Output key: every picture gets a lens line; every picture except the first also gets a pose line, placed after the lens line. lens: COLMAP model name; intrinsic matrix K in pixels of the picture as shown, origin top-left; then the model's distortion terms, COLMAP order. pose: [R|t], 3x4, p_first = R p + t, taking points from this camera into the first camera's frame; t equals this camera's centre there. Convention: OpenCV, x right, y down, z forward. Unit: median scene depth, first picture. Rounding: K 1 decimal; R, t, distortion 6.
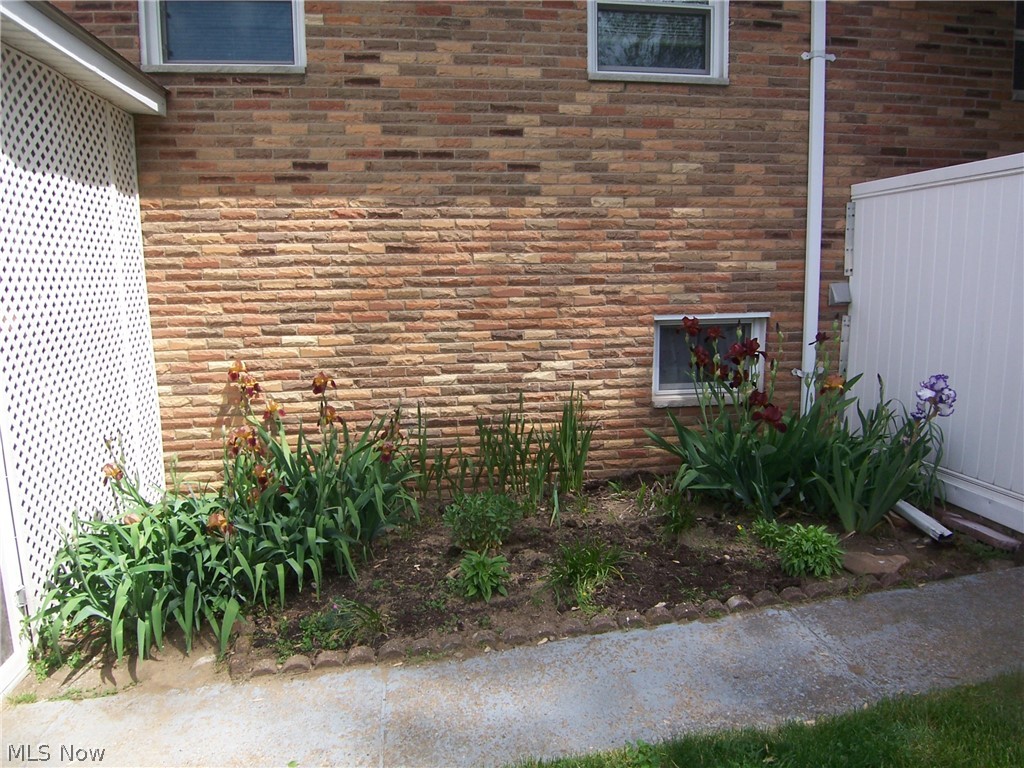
lens RADIAL K [[691.5, 0, 519.6], [0, 691.5, 382.1], [0, 0, 1]] dist [-0.014220, -0.036743]
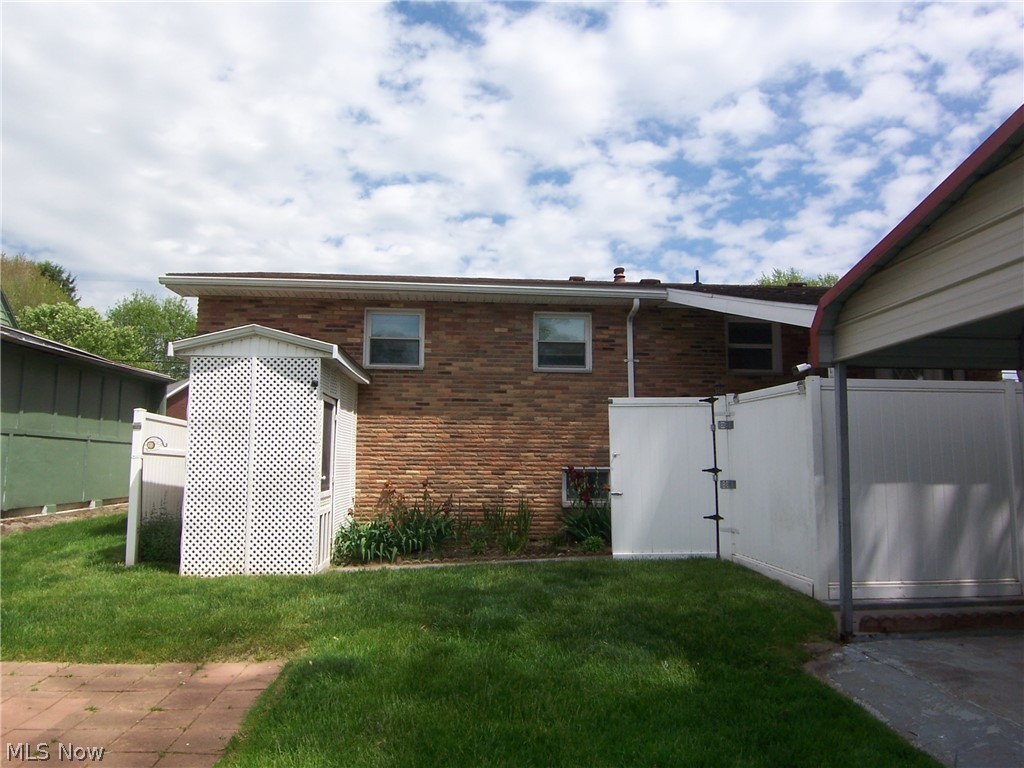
lens RADIAL K [[691.5, 0, 511.4], [0, 691.5, 380.9], [0, 0, 1]] dist [-0.014220, -0.036743]
pose [[0.996920, 0.008847, -0.077921, 0.217358], [-0.031050, 0.956943, -0.288610, 0.325473], [0.072012, 0.290141, 0.954271, -1.408254]]
